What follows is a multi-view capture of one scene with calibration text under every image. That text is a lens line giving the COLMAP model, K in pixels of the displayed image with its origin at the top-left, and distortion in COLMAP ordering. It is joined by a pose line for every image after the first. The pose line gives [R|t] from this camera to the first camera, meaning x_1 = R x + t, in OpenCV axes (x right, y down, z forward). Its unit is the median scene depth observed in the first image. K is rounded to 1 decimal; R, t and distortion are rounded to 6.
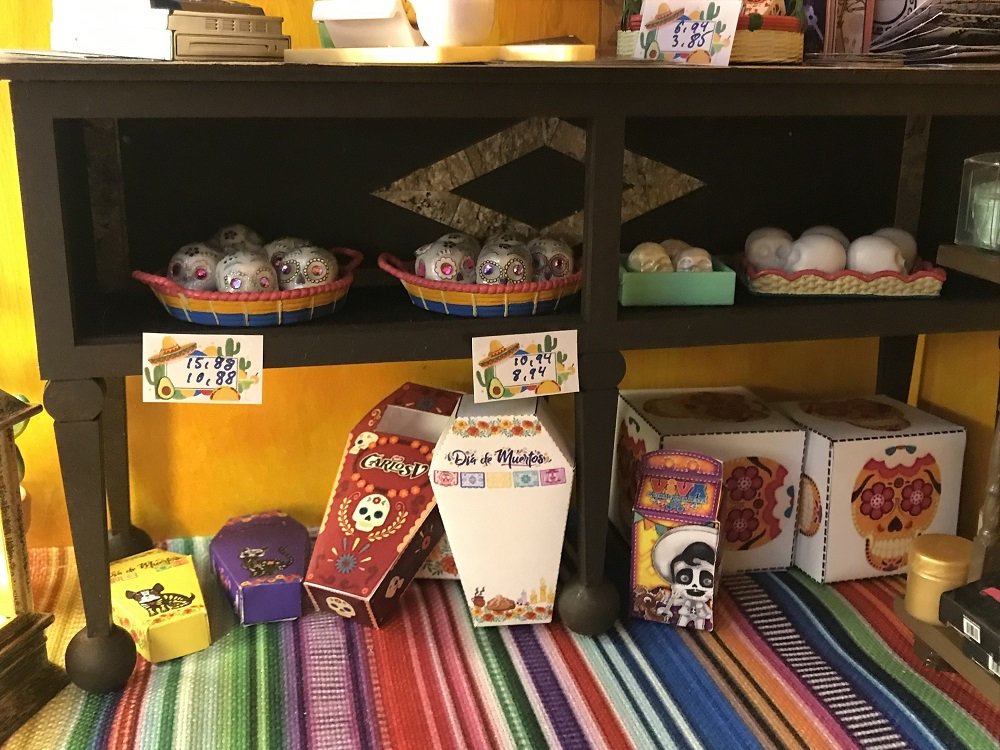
lens RADIAL K [[1101.2, 0, 500.0], [0, 1101.2, 375.0], [0, 0, 1]] dist [0.148086, -0.552459]
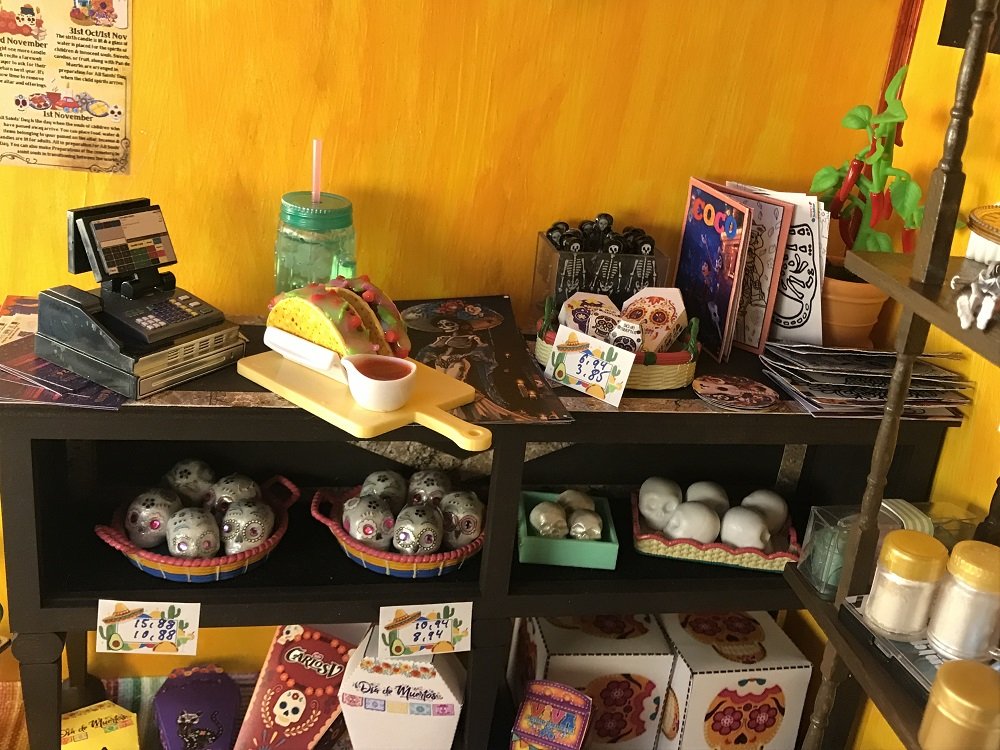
lens RADIAL K [[1101.2, 0, 500.0], [0, 1101.2, 375.0], [0, 0, 1]] dist [0.148086, -0.552459]
pose [[0.995184, 0.096966, 0.014366, 0.053721], [-0.097925, 0.990021, 0.101336, -0.366169], [-0.004396, -0.102255, 0.994749, -0.131549]]
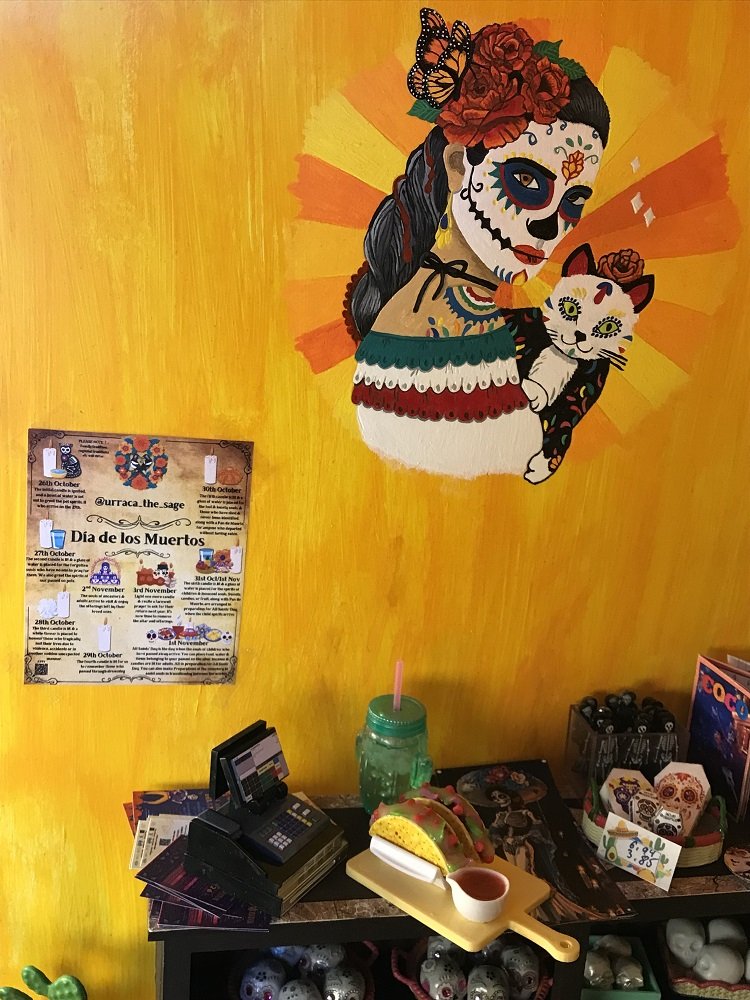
lens RADIAL K [[1101.2, 0, 376.7], [0, 1101.2, 484.5], [0, 0, 1]] dist [0.148086, -0.552459]
pose [[0.997698, 0.067560, -0.005931, -0.156327], [-0.067633, 0.997623, -0.013185, -0.645294], [0.005026, 0.013556, 0.999895, -0.327564]]
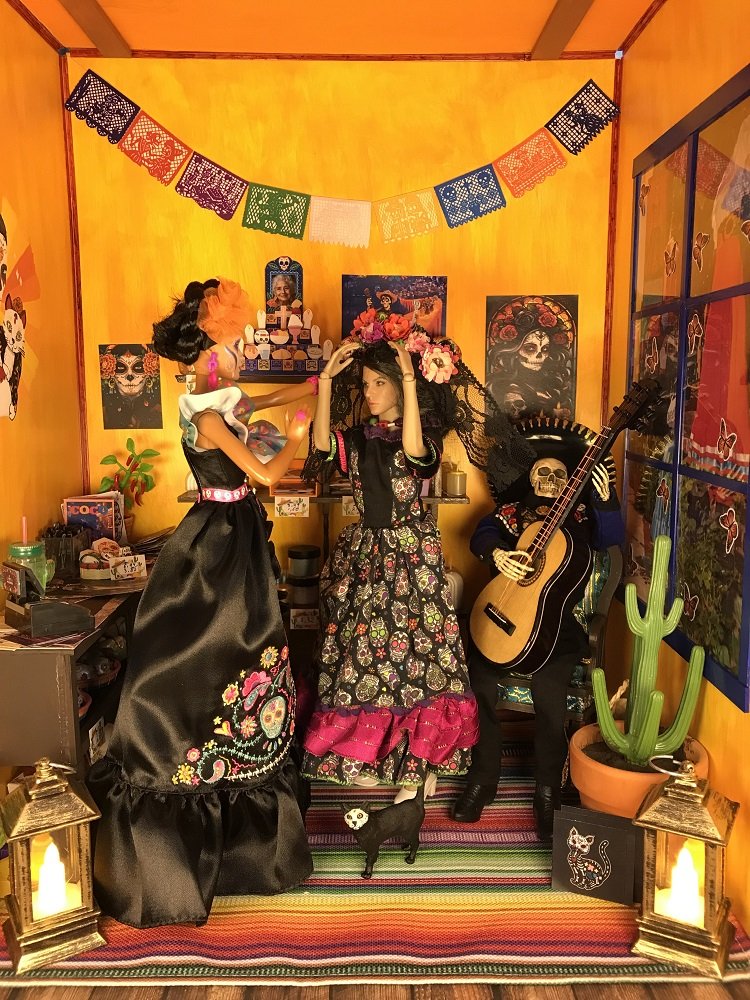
lens RADIAL K [[808.0, 0, 375.0], [0, 808.0, 500.0], [0, 0, 1]] dist [-0.003276, -0.073413]
pose [[0.199324, -0.155863, 0.967459, -1.586337], [0.266824, 0.958599, 0.099463, -0.468173], [-0.942908, 0.238316, 0.232660, -0.148627]]
